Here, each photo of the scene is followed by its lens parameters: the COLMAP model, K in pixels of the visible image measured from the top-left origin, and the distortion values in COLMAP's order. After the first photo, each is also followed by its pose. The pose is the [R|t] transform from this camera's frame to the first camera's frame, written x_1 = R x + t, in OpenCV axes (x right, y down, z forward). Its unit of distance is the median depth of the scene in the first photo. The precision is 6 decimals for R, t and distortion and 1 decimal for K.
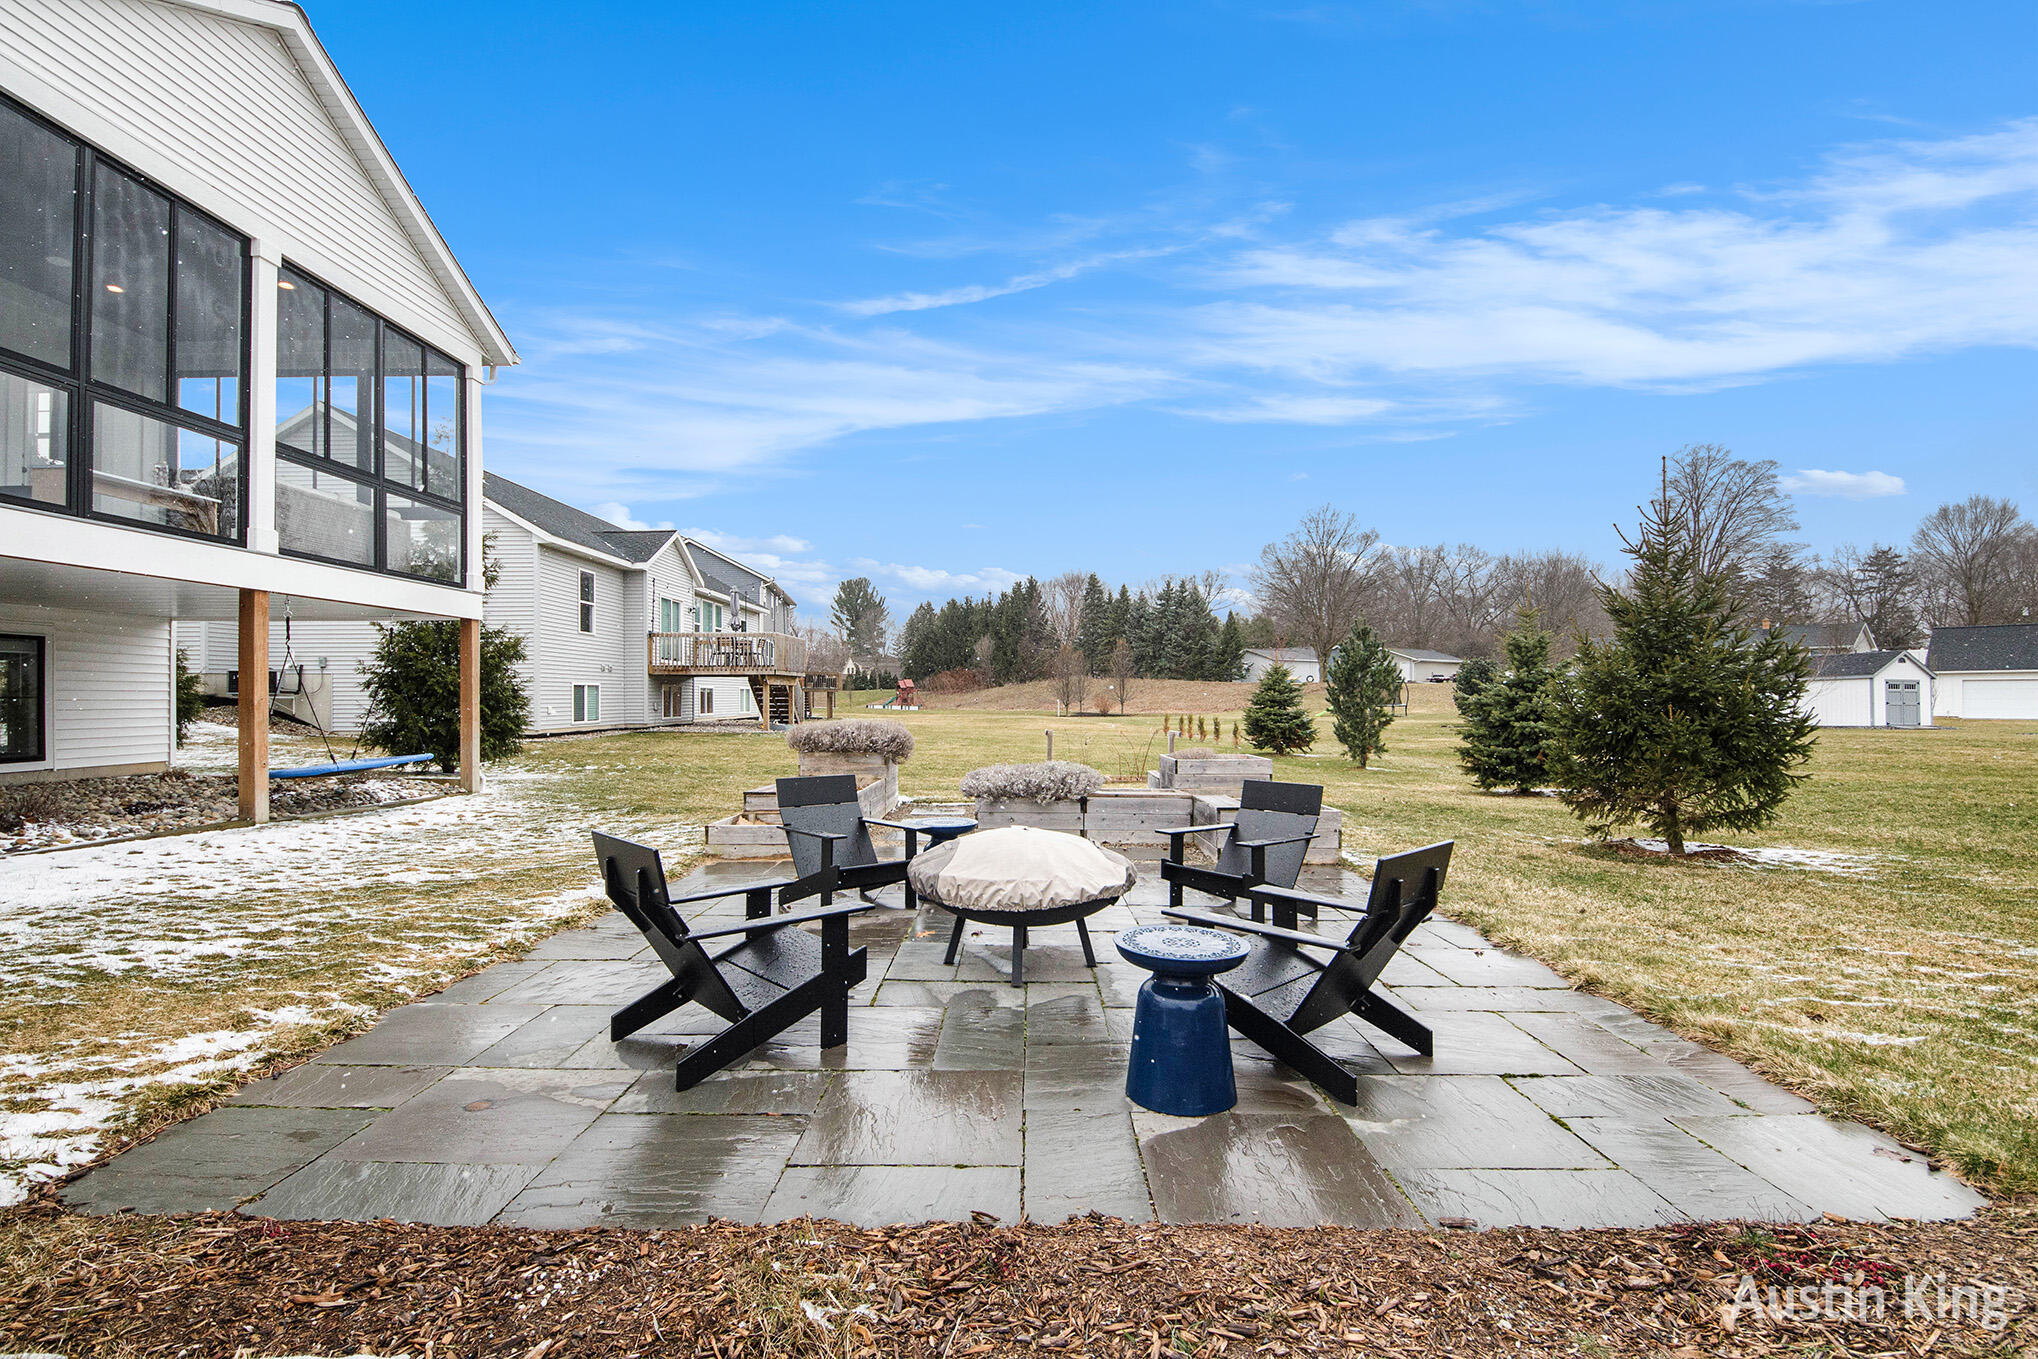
lens RADIAL K [[922.6, 0, 1014.8], [0, 922.6, 693.9], [0, 0, 1]] dist [0.000793, -0.007544]
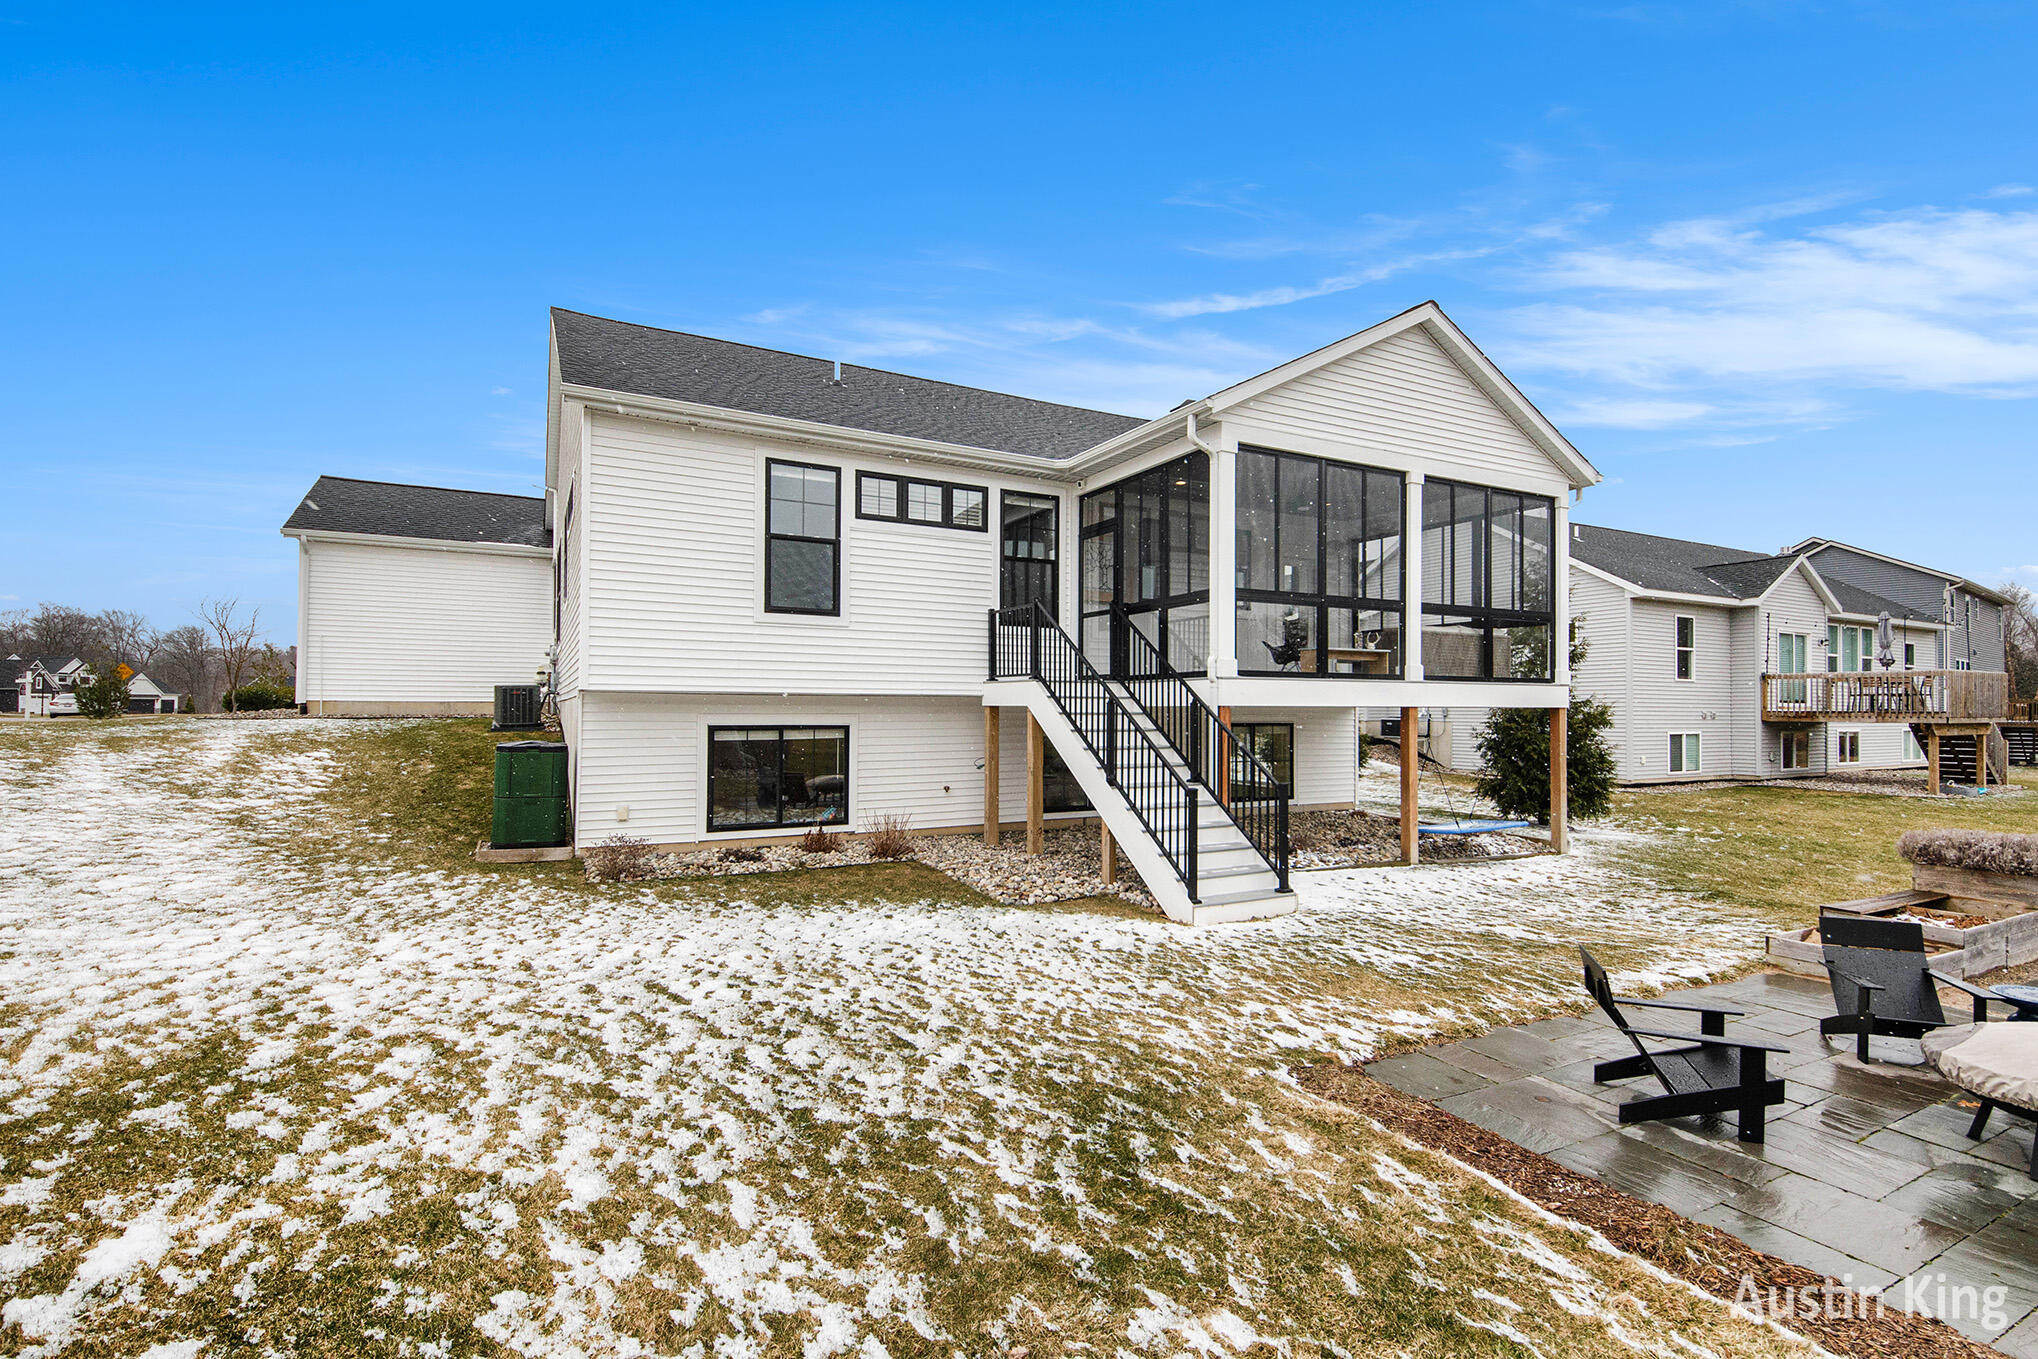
lens RADIAL K [[922.6, 0, 1004.6], [0, 922.6, 693.0], [0, 0, 1]] dist [0.000793, -0.007544]
pose [[0.466912, -0.009894, -0.884248, 0.170147], [-0.004014, 0.999903, -0.013308, -0.102924], [0.884295, 0.009762, 0.466827, -0.251914]]
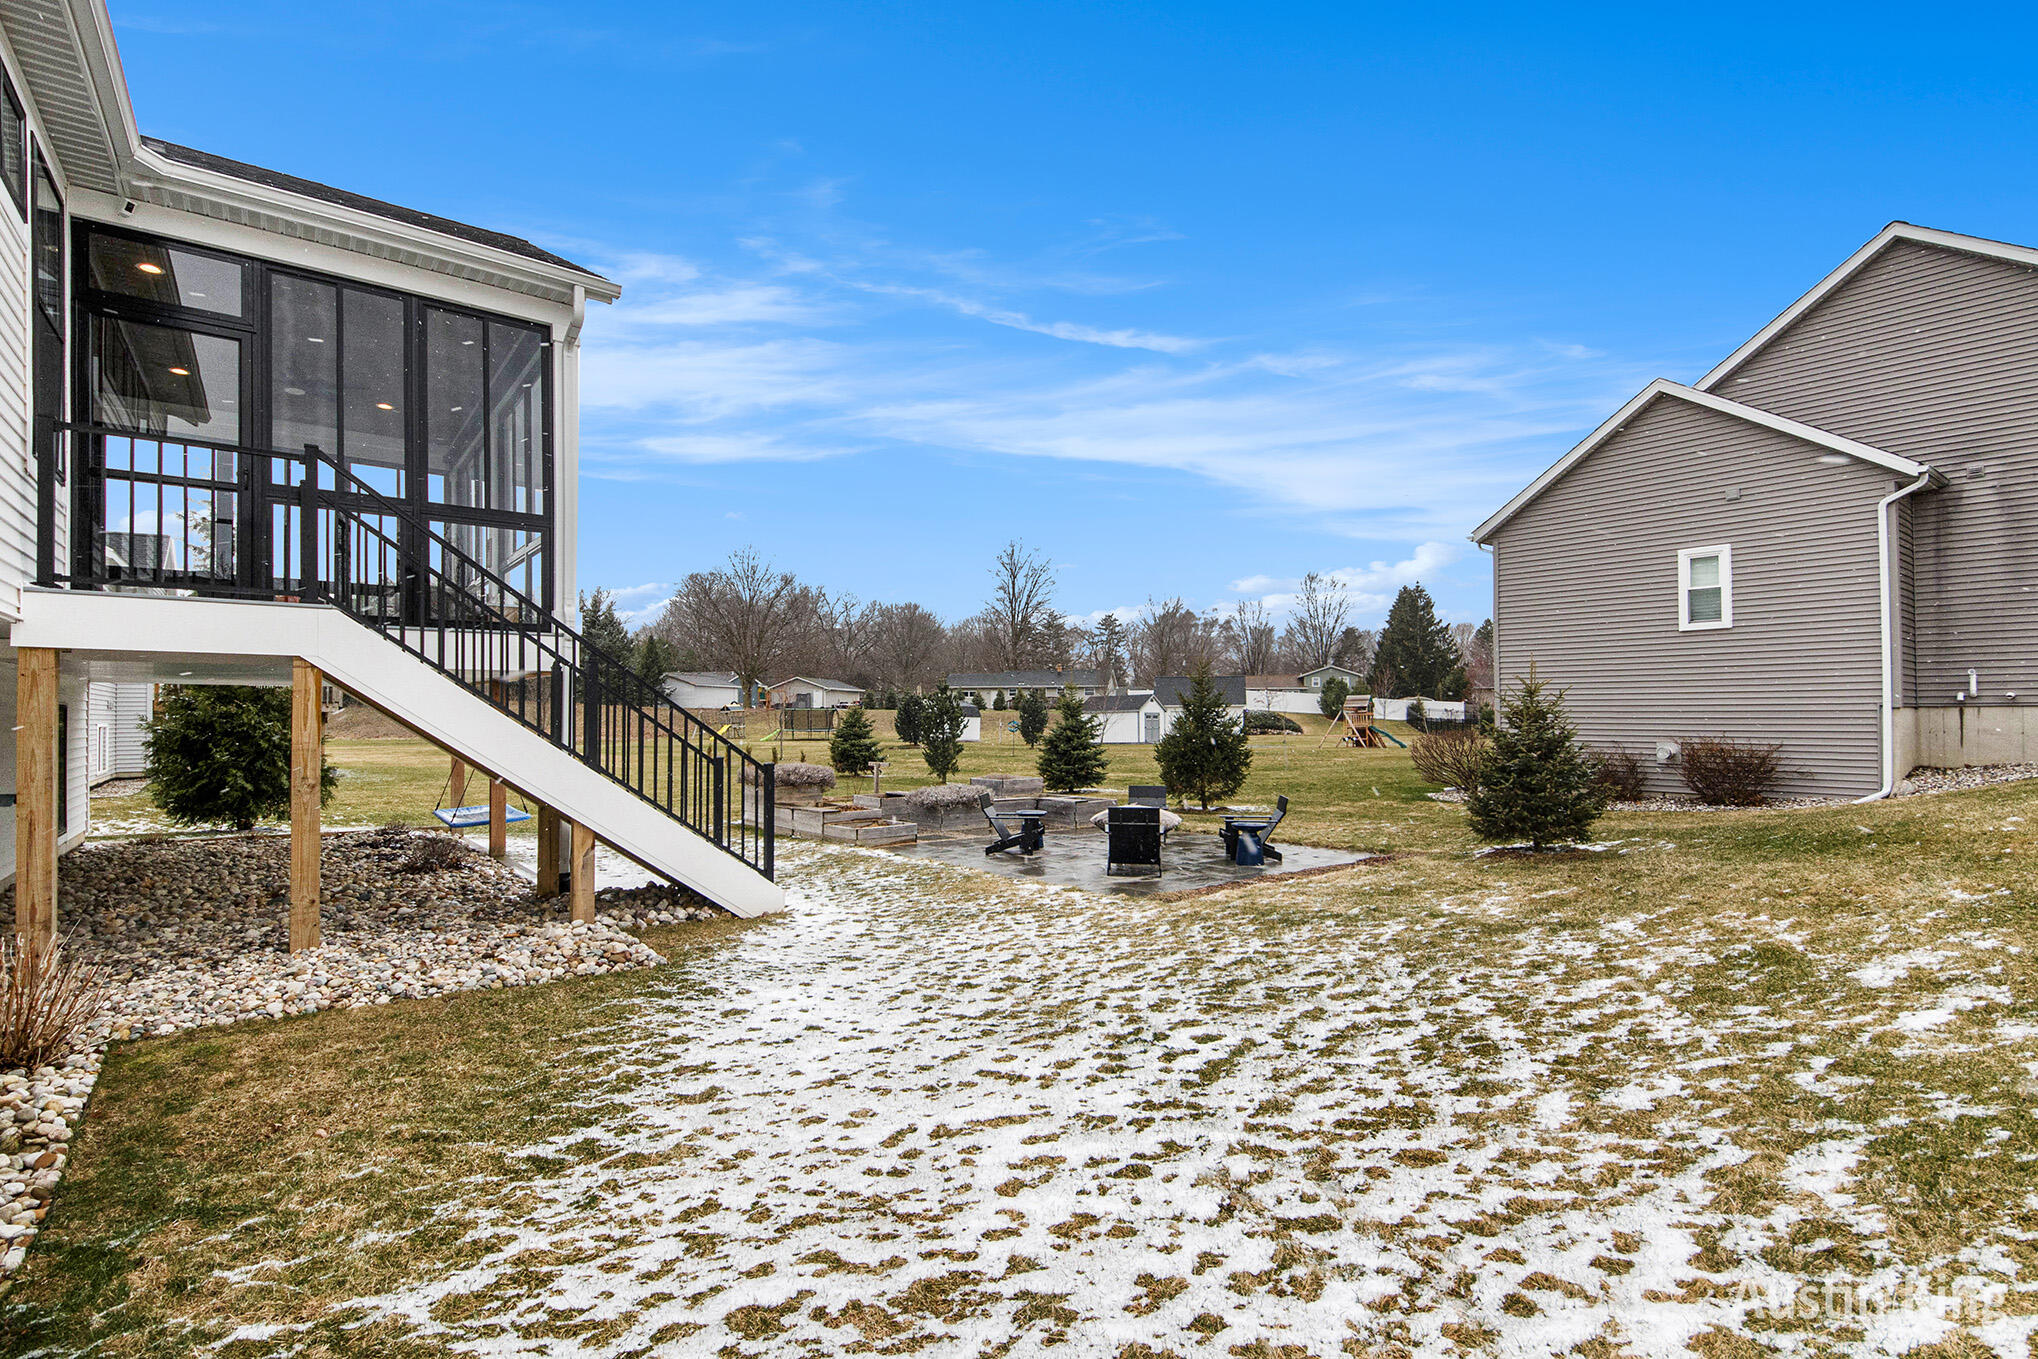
lens RADIAL K [[922.6, 0, 1031.1], [0, 922.6, 699.7], [0, 0, 1]] dist [0.000793, -0.007544]
pose [[0.773149, 0.012905, 0.634093, -1.009206], [-0.003154, 0.999859, -0.016503, -0.060653], [-0.634216, 0.010759, 0.773081, -0.466712]]
